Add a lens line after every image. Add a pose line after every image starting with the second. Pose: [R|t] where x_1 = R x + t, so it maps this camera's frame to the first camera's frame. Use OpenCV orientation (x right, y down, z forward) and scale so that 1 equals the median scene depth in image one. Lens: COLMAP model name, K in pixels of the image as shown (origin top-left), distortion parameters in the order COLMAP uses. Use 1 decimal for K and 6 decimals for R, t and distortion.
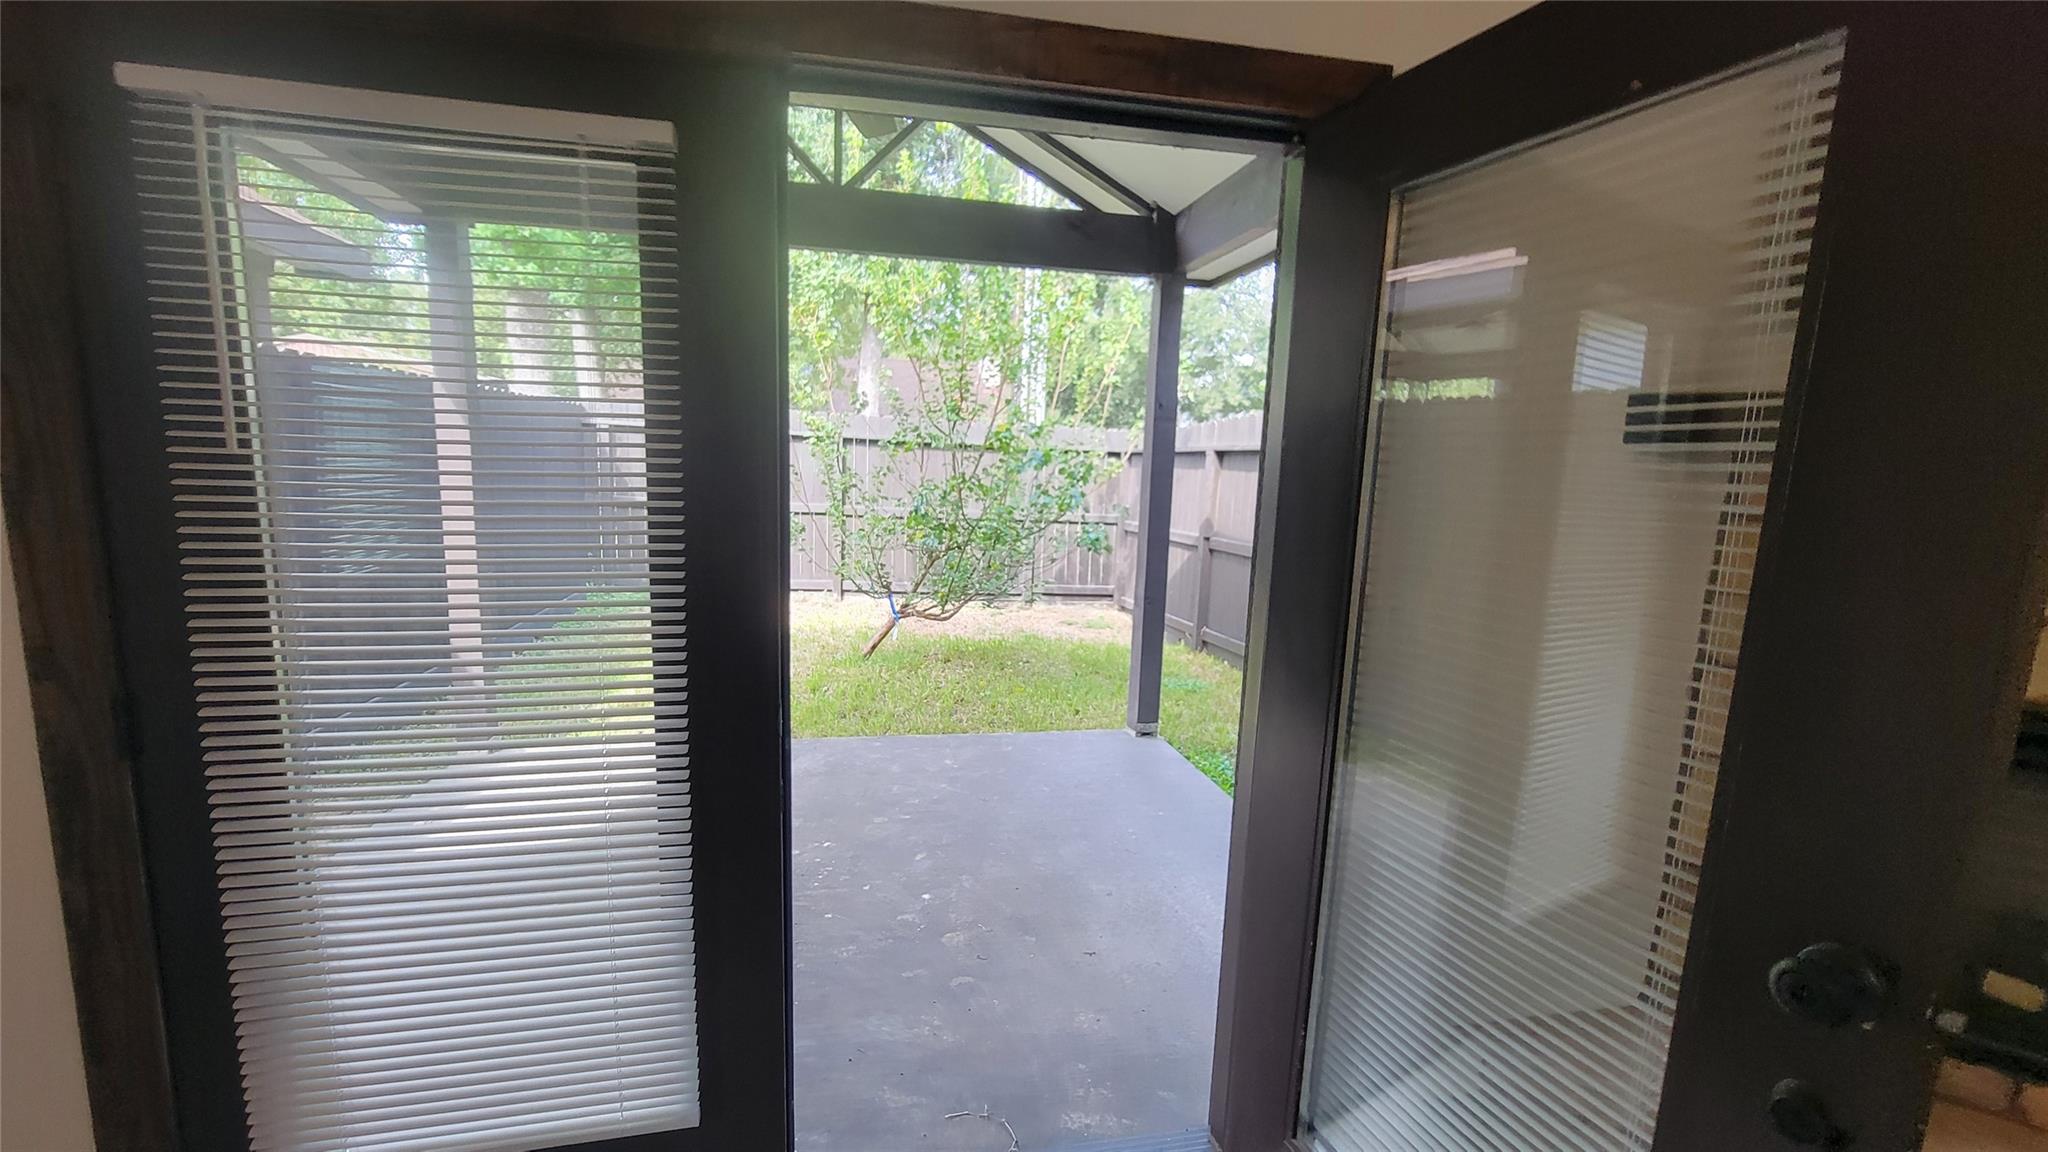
lens RADIAL K [[831.8, 0, 1017.5], [0, 831.8, 579.5], [0, 0, 1]] dist [0.001590, 0.000043]
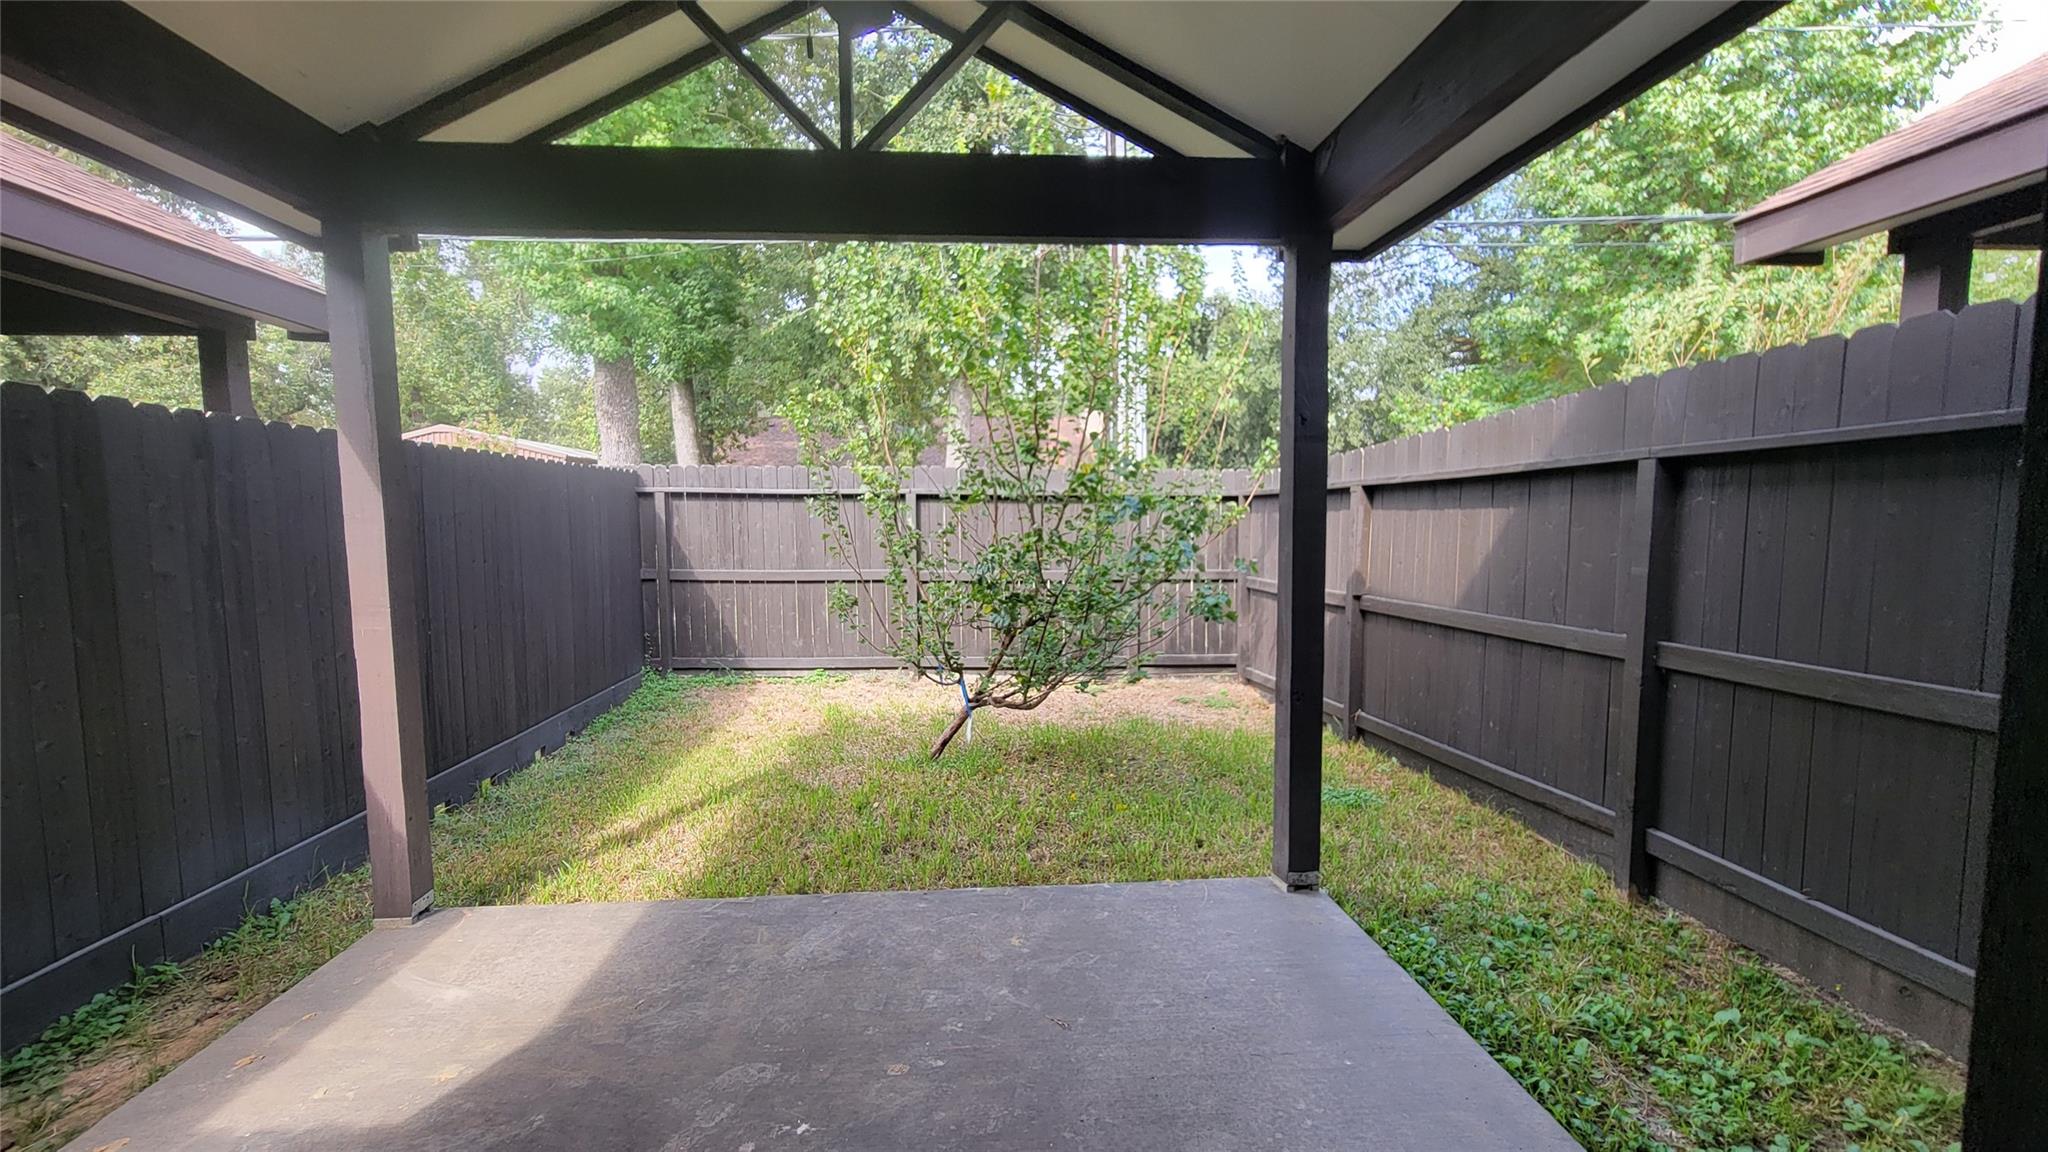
lens RADIAL K [[831.8, 0, 1029.3], [0, 831.8, 579.4], [0, 0, 1]] dist [0.001590, 0.000043]
pose [[0.992347, -0.035141, -0.118375, 0.014206], [0.027232, 0.997329, -0.067777, -0.023740], [0.120441, 0.064035, 0.990653, 0.200092]]
